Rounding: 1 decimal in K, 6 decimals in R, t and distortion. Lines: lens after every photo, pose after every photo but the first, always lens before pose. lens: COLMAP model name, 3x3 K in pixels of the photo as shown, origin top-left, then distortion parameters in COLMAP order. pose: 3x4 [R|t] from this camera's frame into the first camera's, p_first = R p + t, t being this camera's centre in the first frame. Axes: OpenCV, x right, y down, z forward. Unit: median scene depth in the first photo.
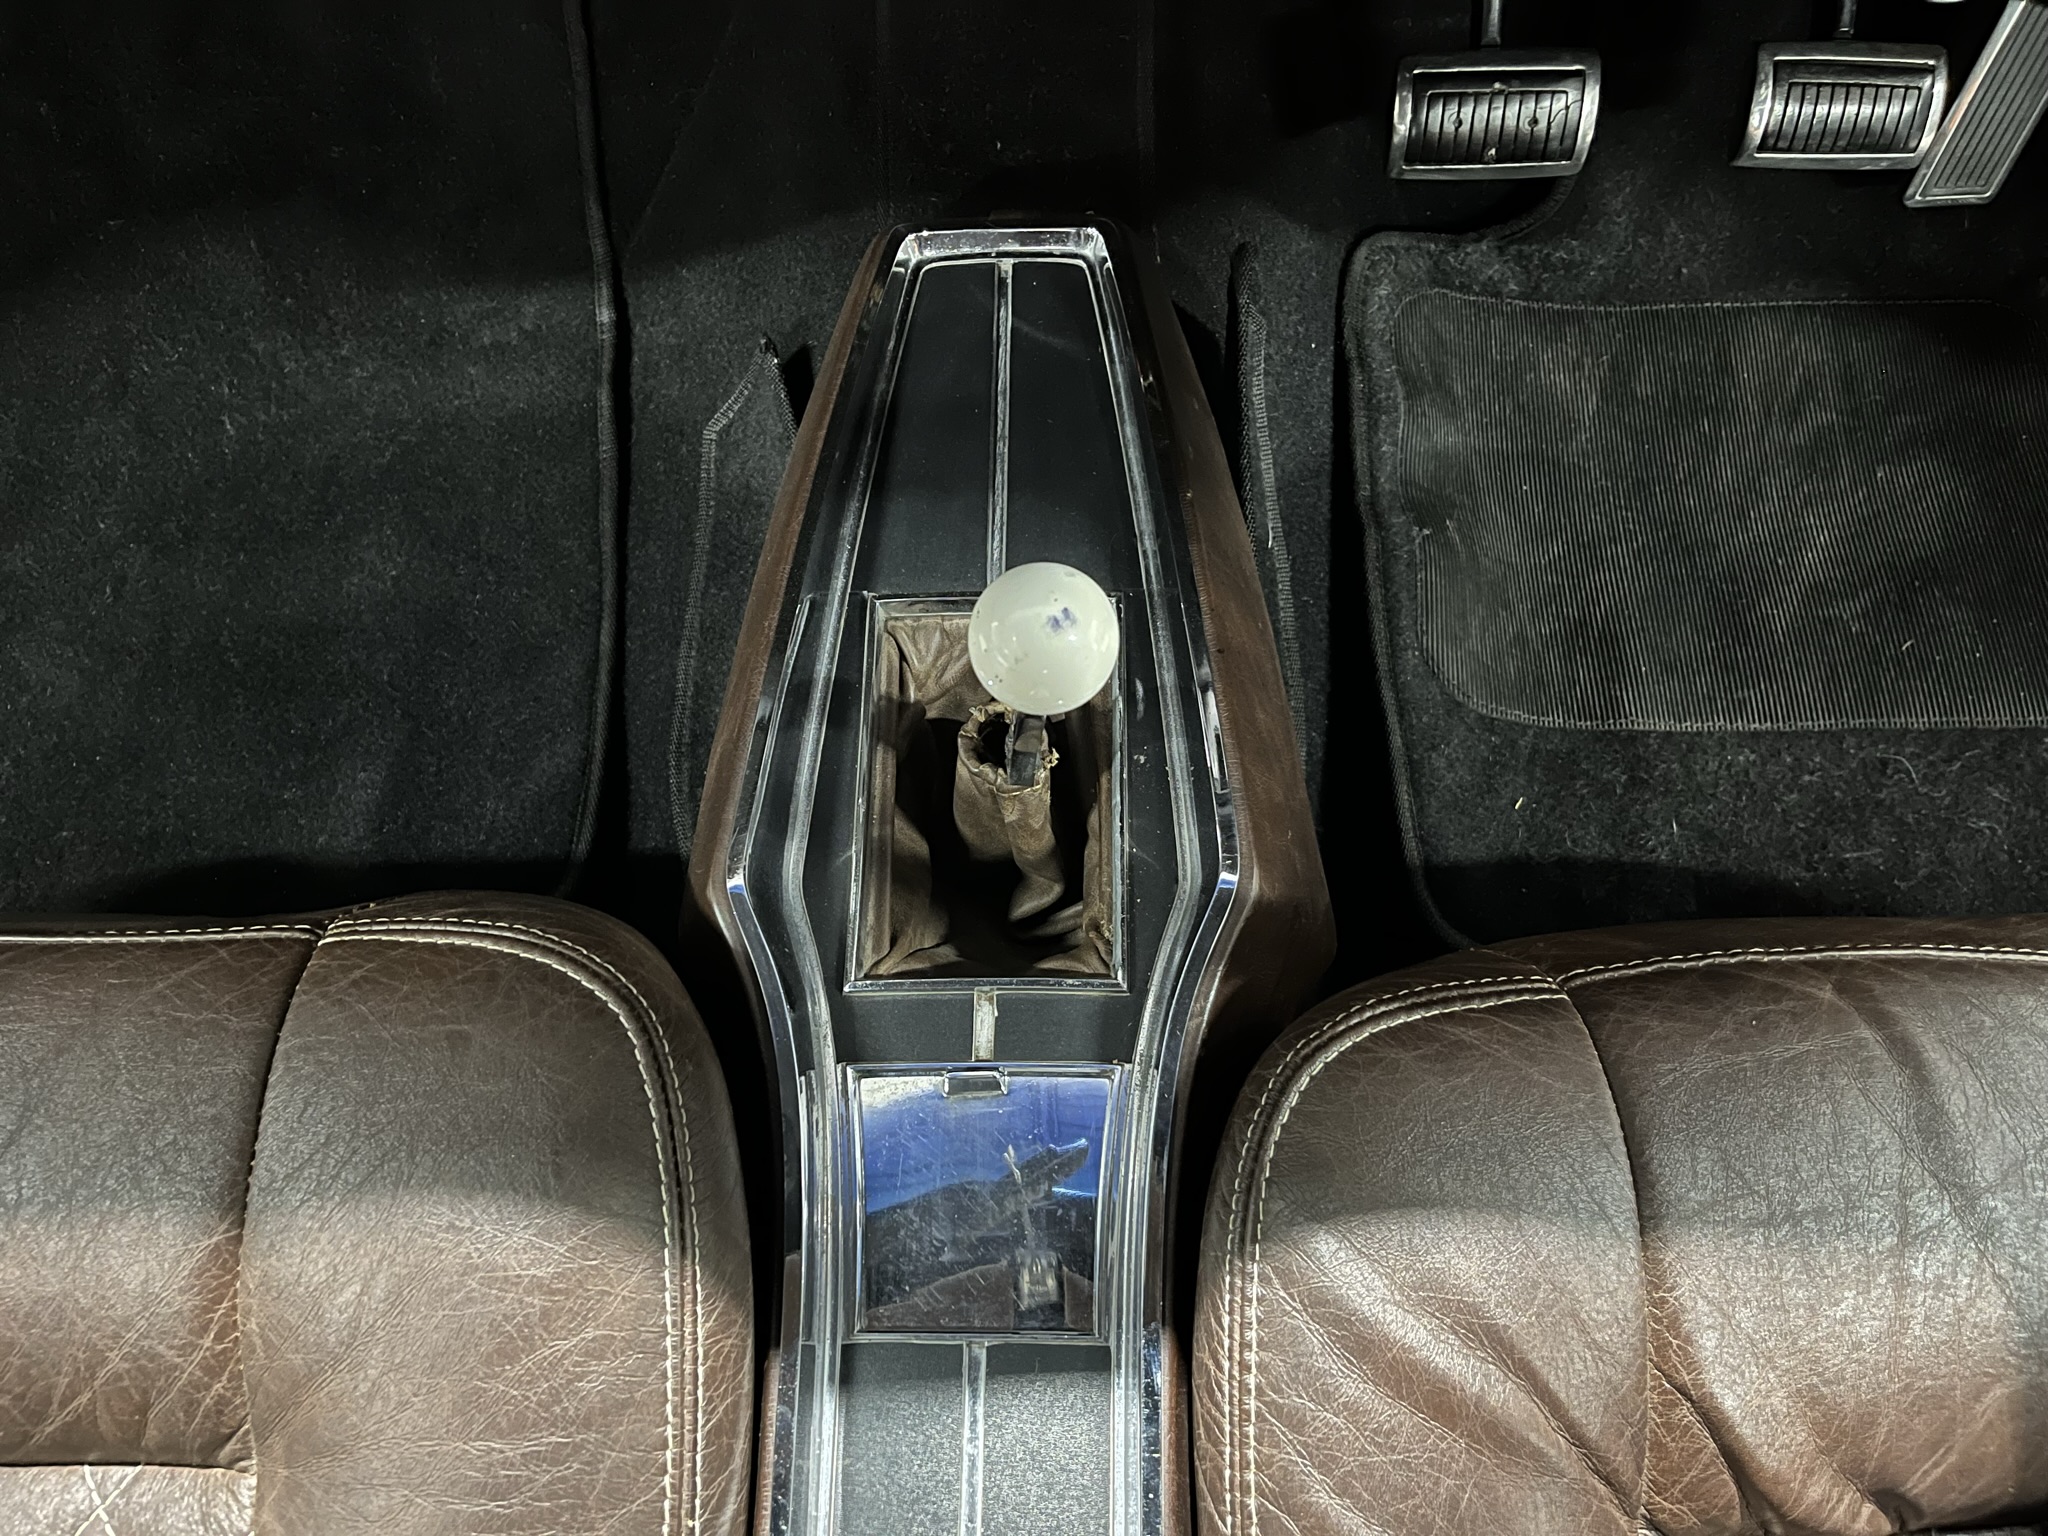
lens RADIAL K [[1552.5, 0, 1012.1], [0, 1552.5, 777.0], [0, 0, 1]] dist [0.072991, -0.114701]
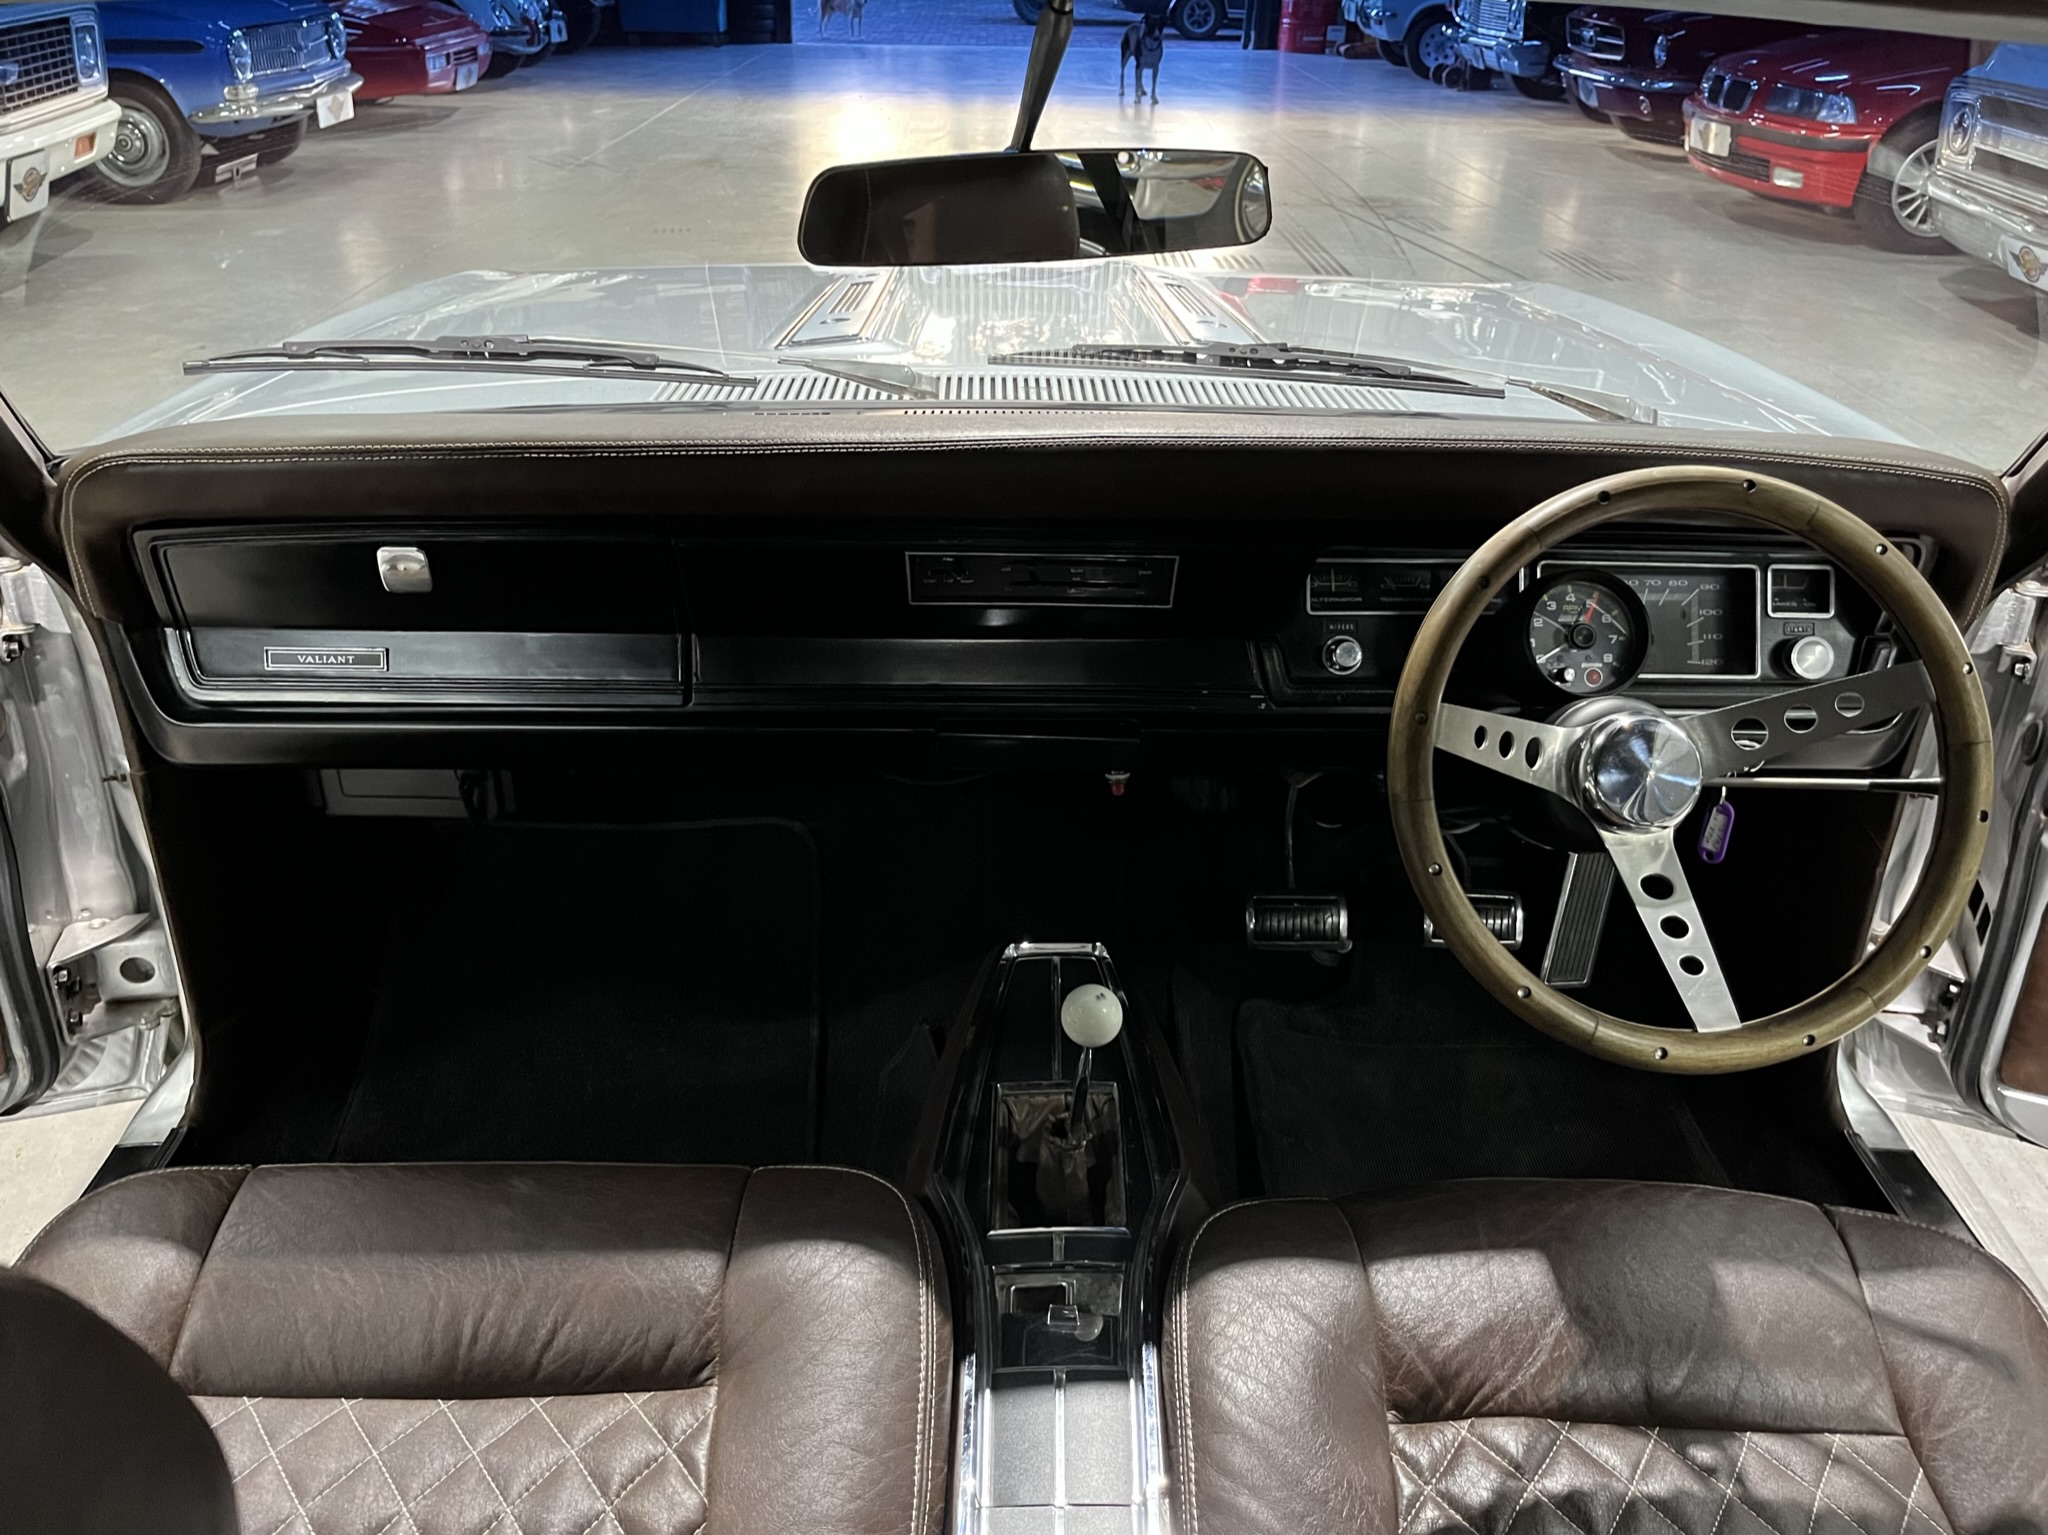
lens RADIAL K [[1670.4, 0, 1025.4], [0, 1670.4, 695.5], [0, 0, 1]] dist [-0.016887, -0.009885]
pose [[0.999433, 0.024910, 0.022649, -0.112437], [-0.004684, 0.769073, -0.639143, 0.873960], [-0.033340, 0.638675, 0.768754, -0.978924]]
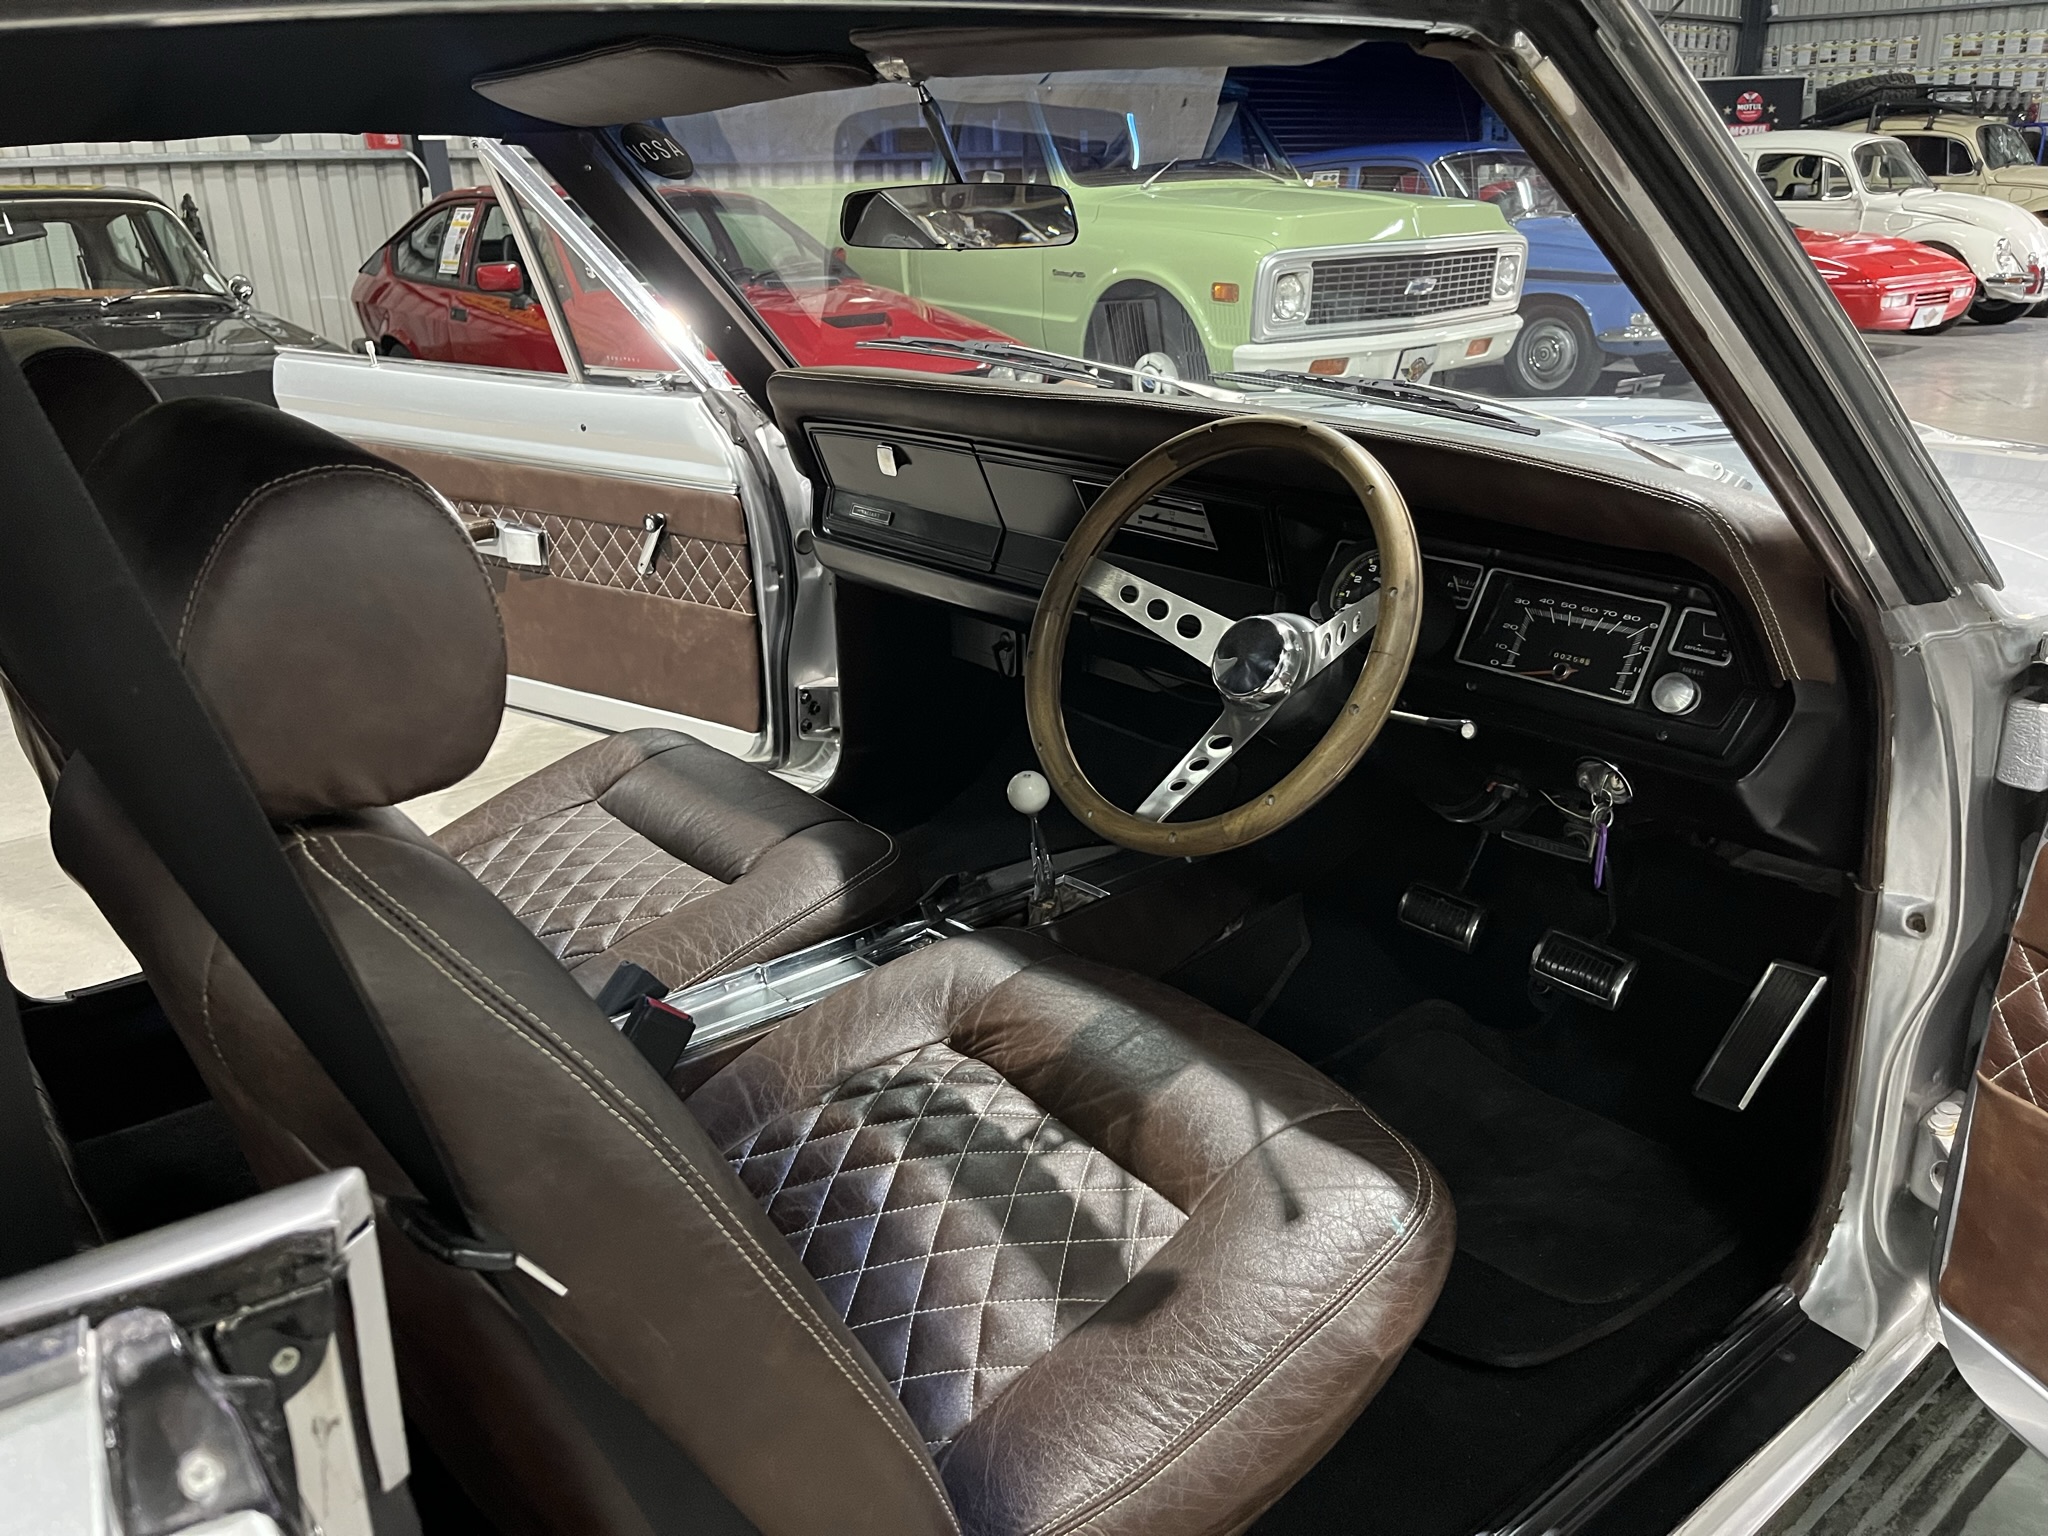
lens RADIAL K [[1614.6, 0, 1024.0], [0, 1614.6, 768.0], [0, 0, 1]] dist [-0.018388, -0.010593]
pose [[0.621689, 0.267638, -0.736120, 2.068136], [-0.707117, 0.595987, -0.380507, 0.940092], [0.336880, 0.757080, 0.559770, -0.798688]]
